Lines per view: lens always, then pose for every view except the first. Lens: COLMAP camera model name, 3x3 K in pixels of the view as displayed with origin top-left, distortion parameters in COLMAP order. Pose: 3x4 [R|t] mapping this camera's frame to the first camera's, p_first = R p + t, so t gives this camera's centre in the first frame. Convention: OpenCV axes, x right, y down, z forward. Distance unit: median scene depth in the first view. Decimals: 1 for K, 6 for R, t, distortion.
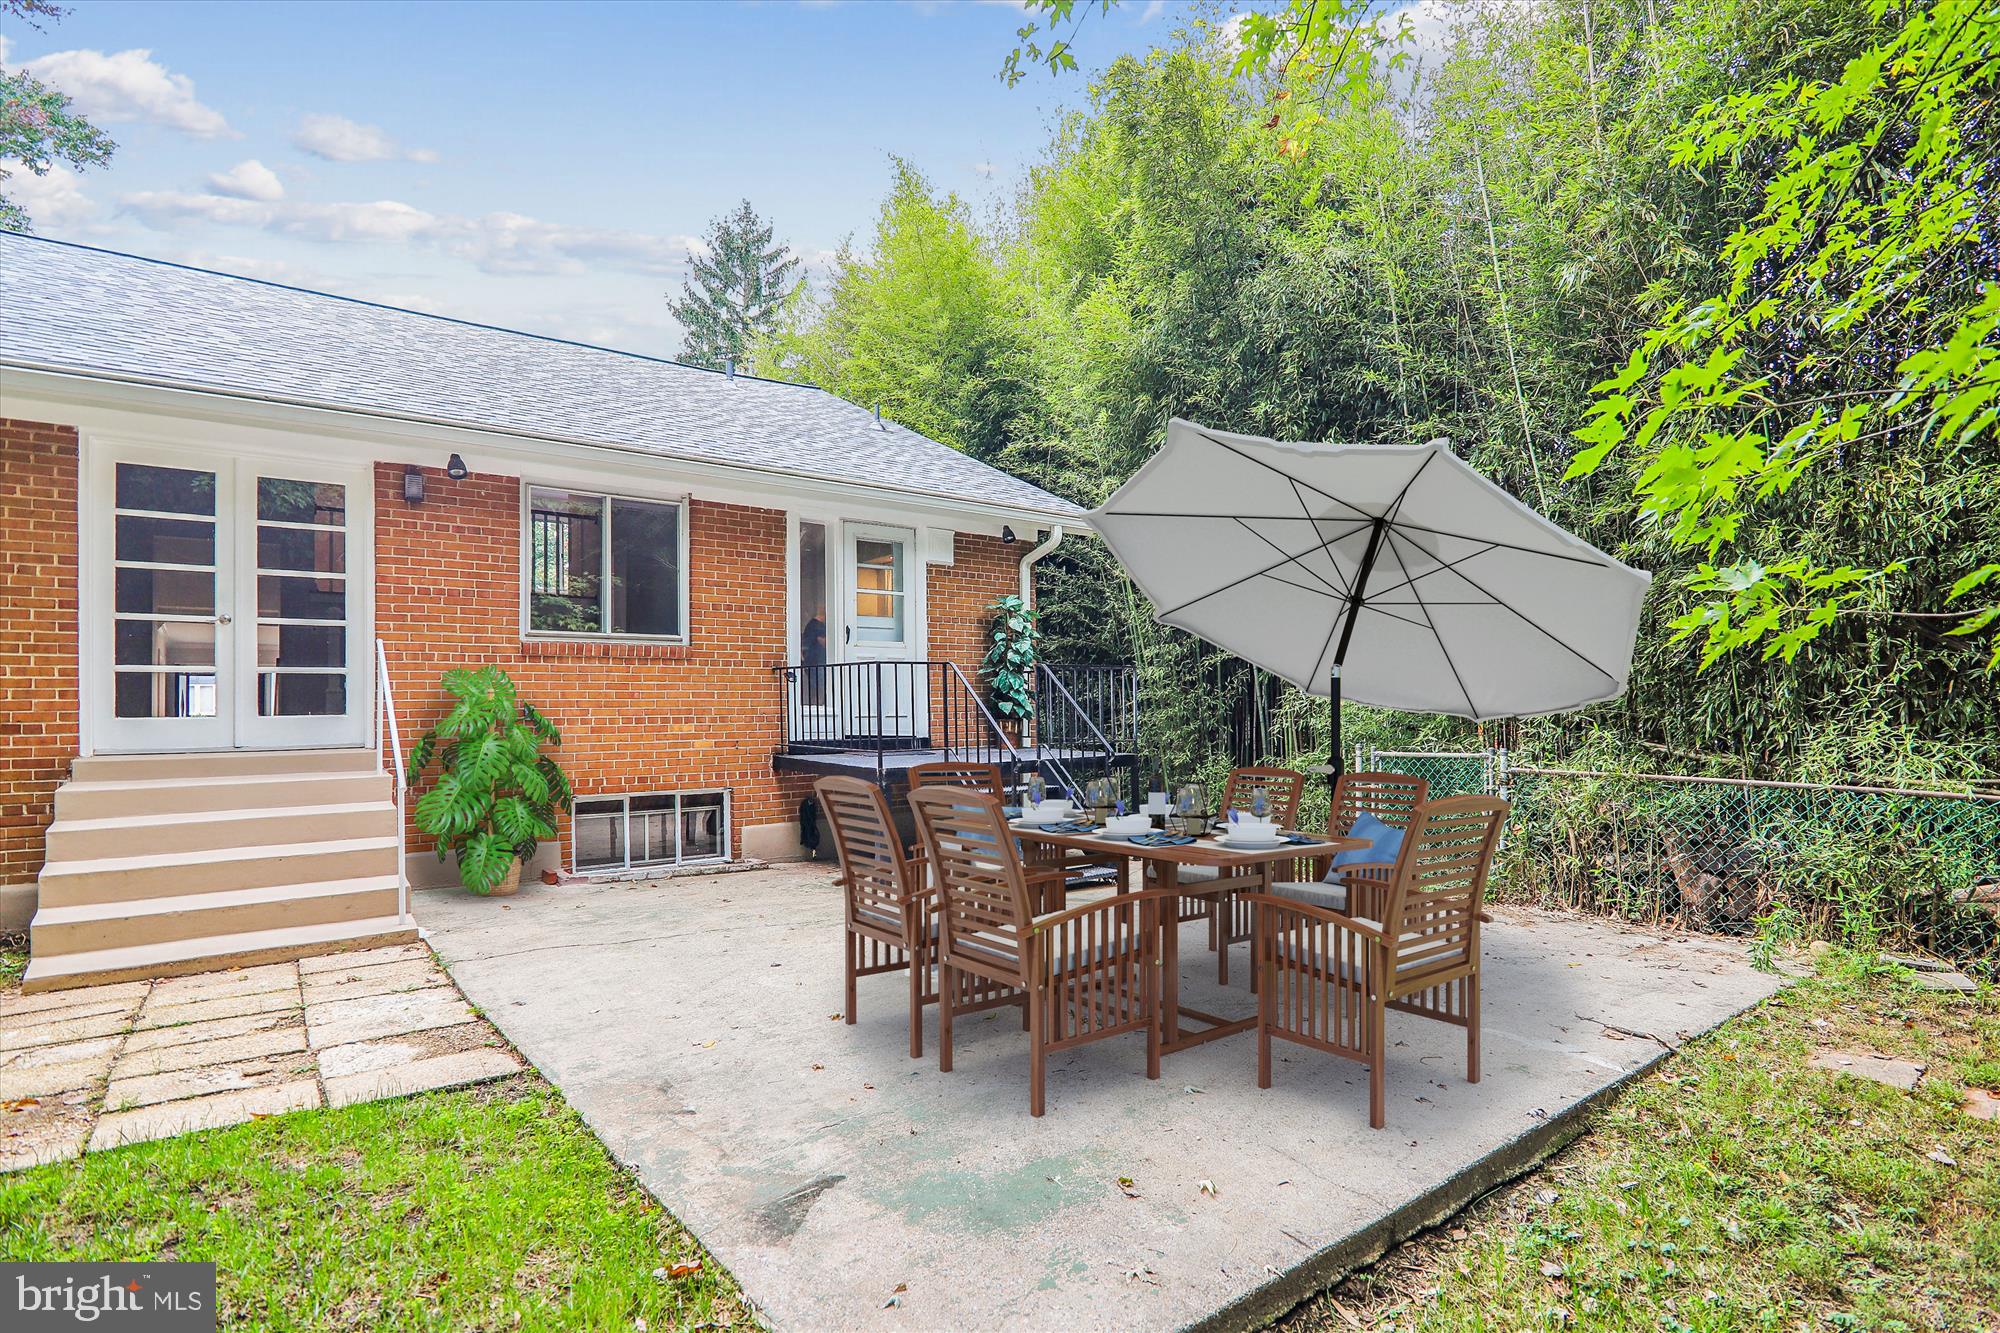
lens RADIAL K [[1012.6, 0, 1000.0], [0, 1012.6, 666.5], [0, 0, 1]] dist [-0.017281, -0.000396]
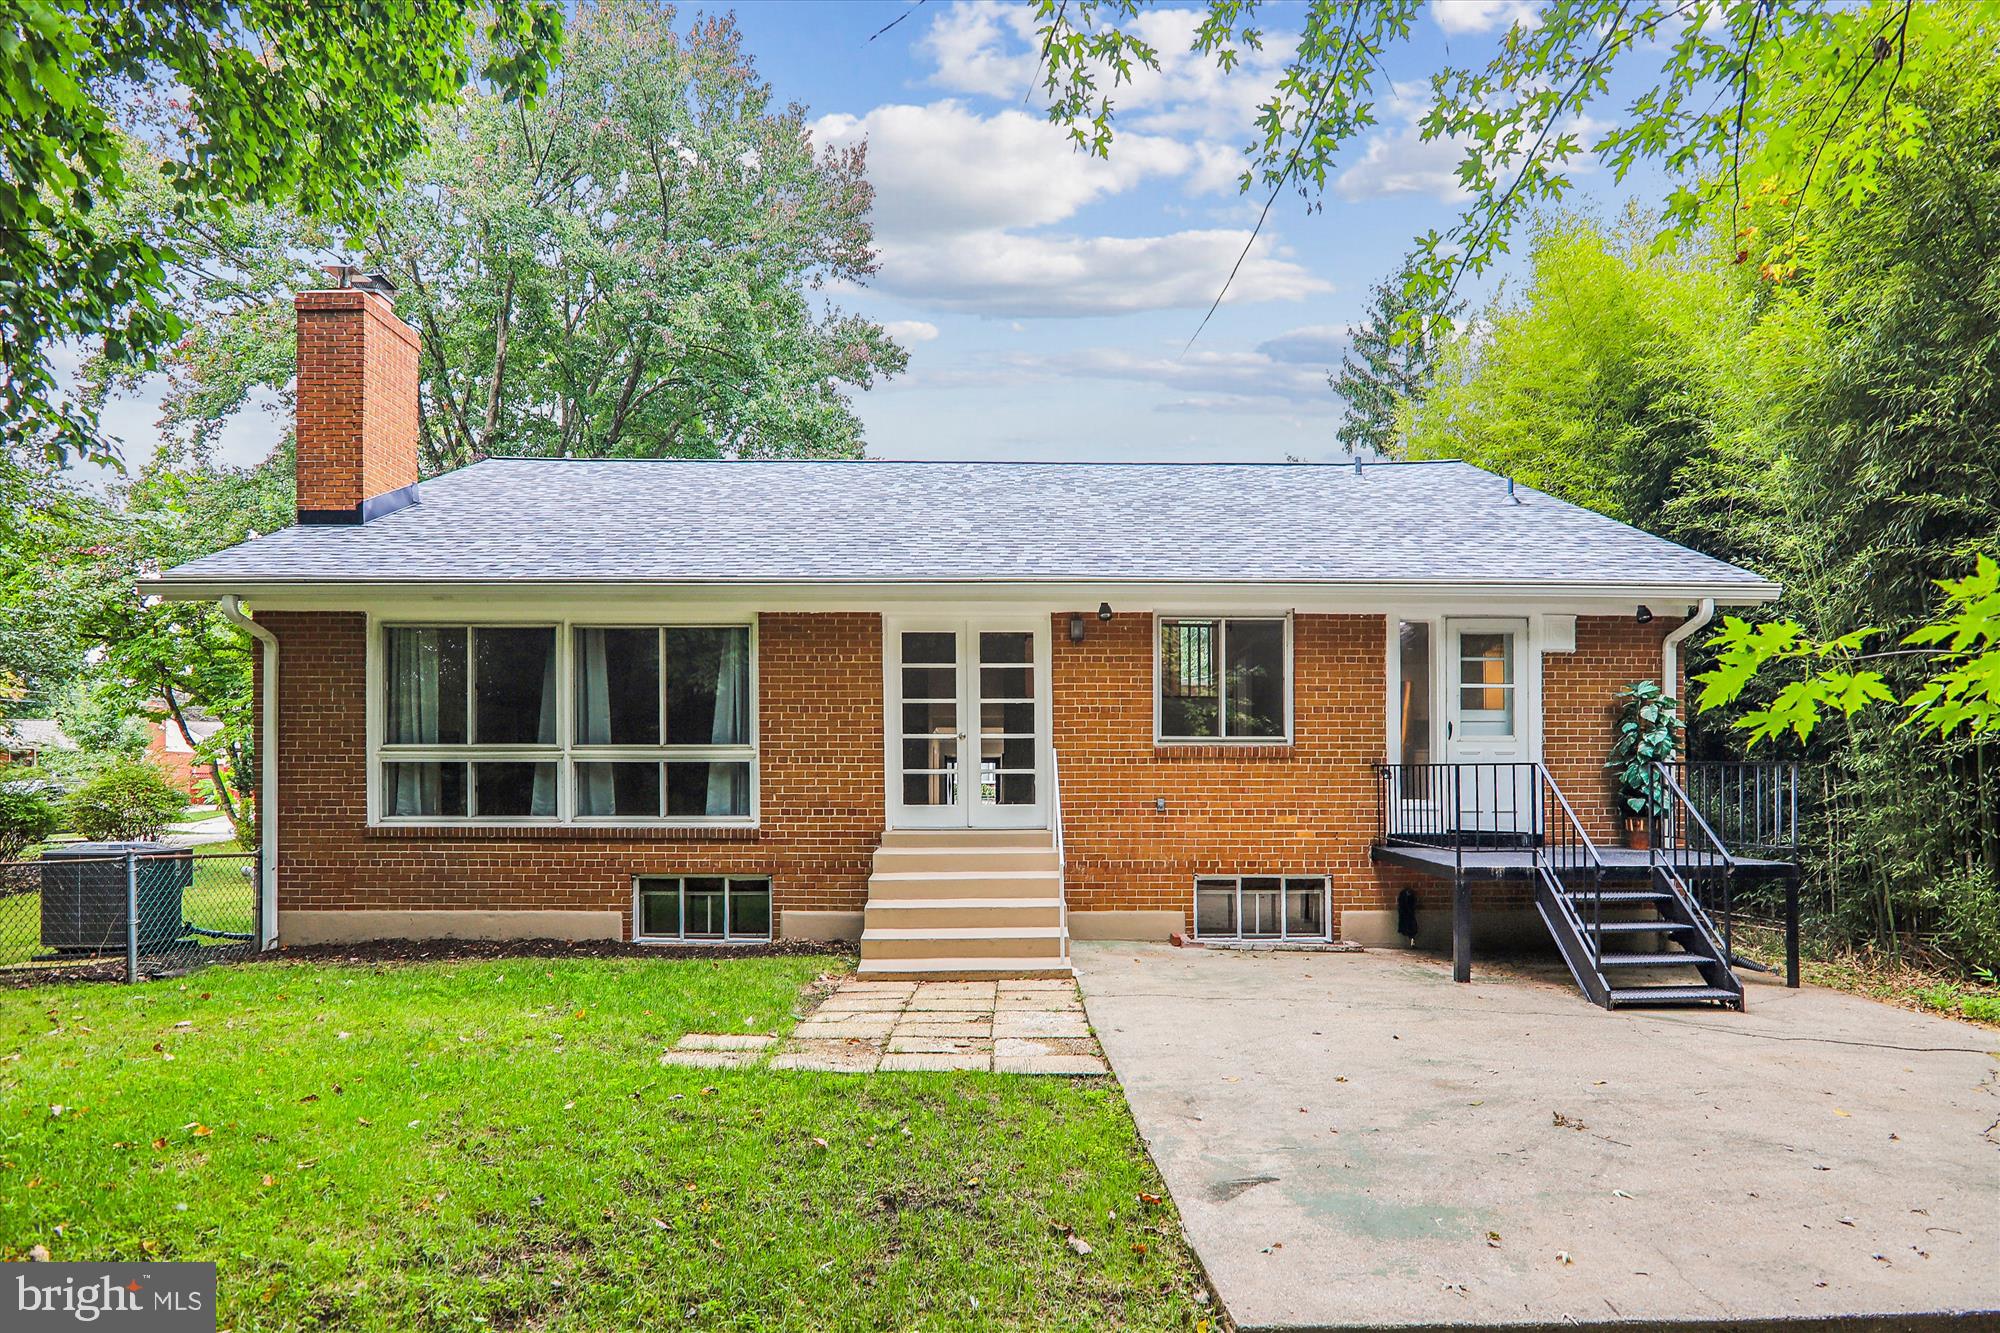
lens RADIAL K [[1039.7, 0, 1001.3], [0, 1039.7, 721.3], [0, 0, 1]] dist [-0.019472, 0.000217]
pose [[0.796975, -0.023903, -0.603539, 0.141063], [0.017295, 0.999710, -0.016755, -0.036467], [0.603765, 0.002915, 0.797157, -0.125338]]
